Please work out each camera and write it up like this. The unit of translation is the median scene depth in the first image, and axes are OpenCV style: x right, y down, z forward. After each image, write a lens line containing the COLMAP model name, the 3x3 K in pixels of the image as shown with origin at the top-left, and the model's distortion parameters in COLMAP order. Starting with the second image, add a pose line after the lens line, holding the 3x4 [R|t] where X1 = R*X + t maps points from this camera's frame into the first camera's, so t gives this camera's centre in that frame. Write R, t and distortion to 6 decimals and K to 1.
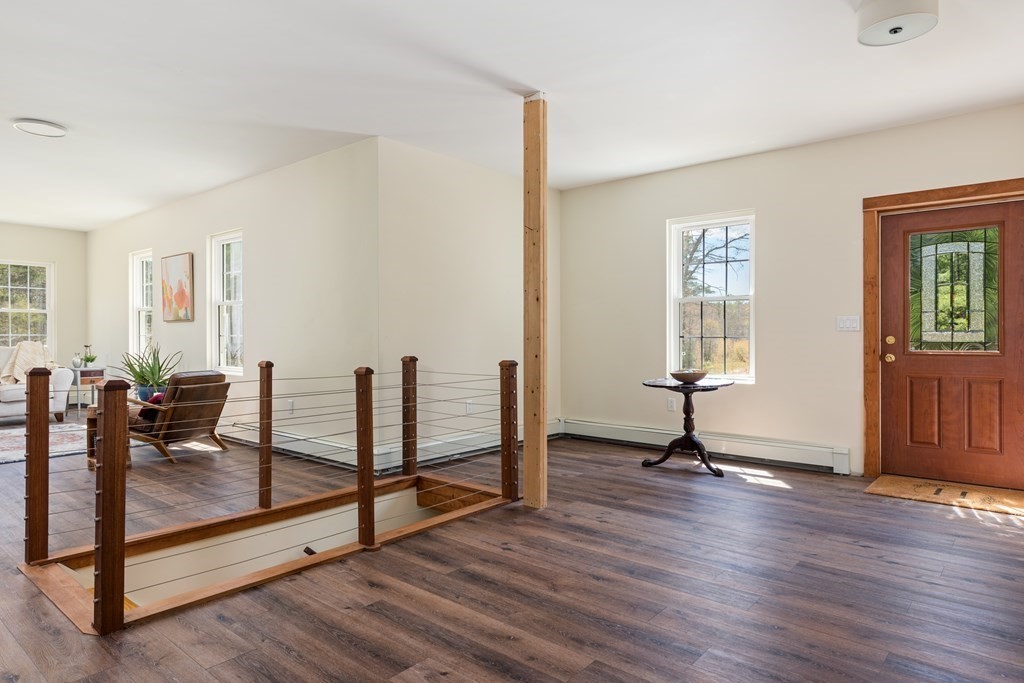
lens RADIAL K [[619.7, 0, 512.9], [0, 619.7, 333.4], [0, 0, 1]] dist [0.005857, -0.002044]
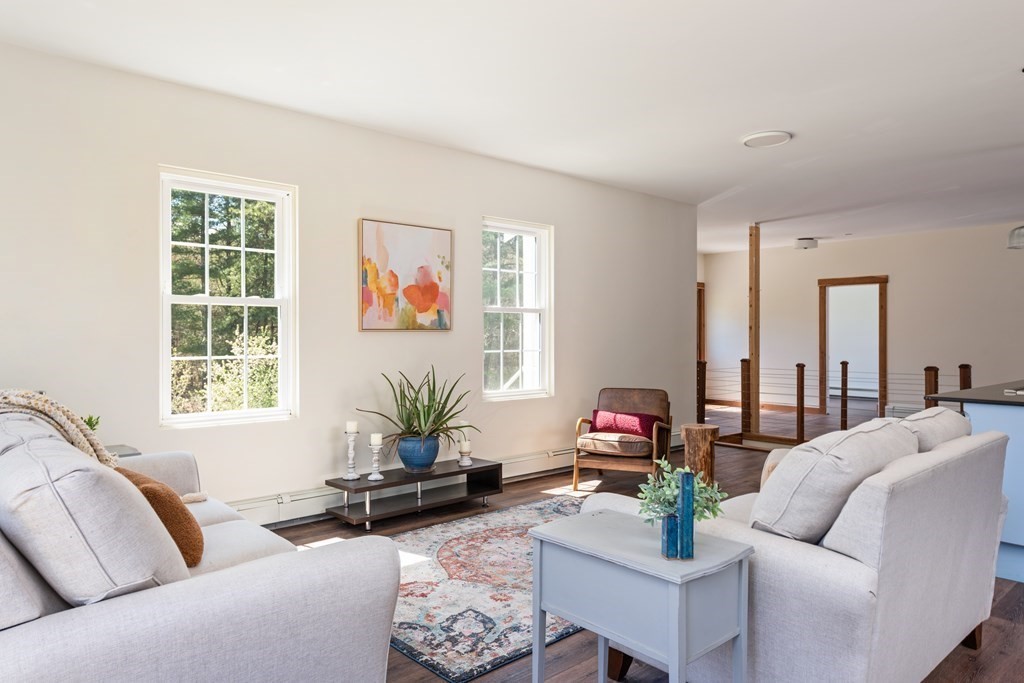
lens RADIAL K [[659.3, 0, 498.8], [0, 659.3, 343.6], [0, 0, 1]] dist [0.005250, 0.000797]
pose [[0.154378, -0.008726, 0.987973, -1.706972], [0.005227, 0.999954, 0.008015, -0.017497], [-0.987998, 0.003926, 0.154416, 1.180676]]
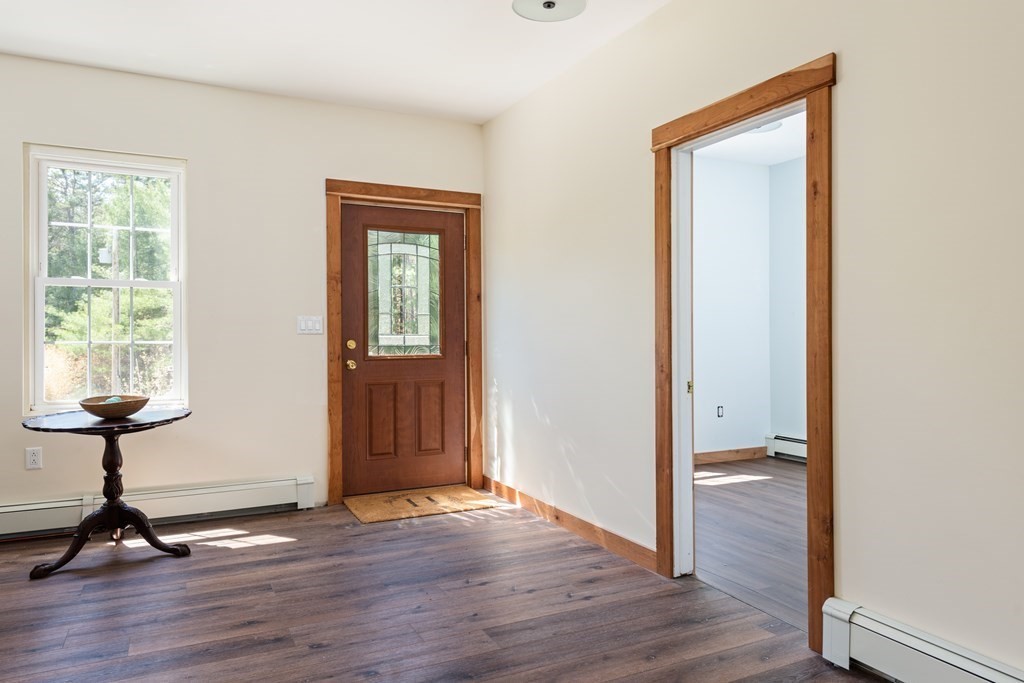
lens RADIAL K [[680.5, 0, 513.1], [0, 680.5, 335.7], [0, 0, 1]] dist [-0.001775, -0.002419]
pose [[0.394732, -0.000621, 0.918796, -0.196784], [0.001473, 0.999999, 0.000043, -0.001563], [-0.918795, 0.001336, 0.394732, 0.403657]]
